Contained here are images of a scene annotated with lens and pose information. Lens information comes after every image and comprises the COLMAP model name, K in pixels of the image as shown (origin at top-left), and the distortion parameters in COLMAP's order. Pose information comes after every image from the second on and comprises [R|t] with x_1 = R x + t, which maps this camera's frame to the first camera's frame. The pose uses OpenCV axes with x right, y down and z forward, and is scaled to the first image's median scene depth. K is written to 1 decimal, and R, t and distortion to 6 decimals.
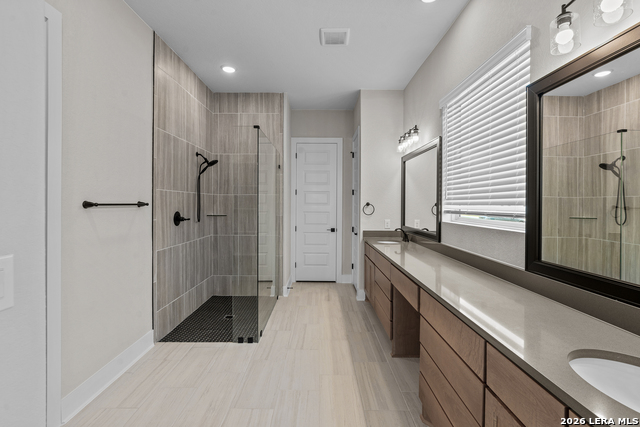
lens RADIAL K [[297.0, 0, 319.9], [0, 297.0, 210.5], [0, 0, 1]] dist [-0.004503, 0.000165]
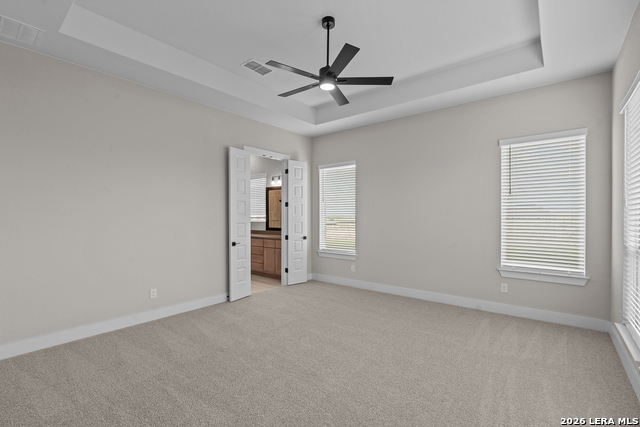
lens RADIAL K [[297.0, 0, 319.8], [0, 297.0, 214.7], [0, 0, 1]] dist [-0.004503, 0.000165]
pose [[0.637620, -0.001294, 0.770350, -2.105559], [0.007637, 0.999960, -0.004641, 0.006597], [-0.770313, 0.008843, 0.637604, -2.322689]]
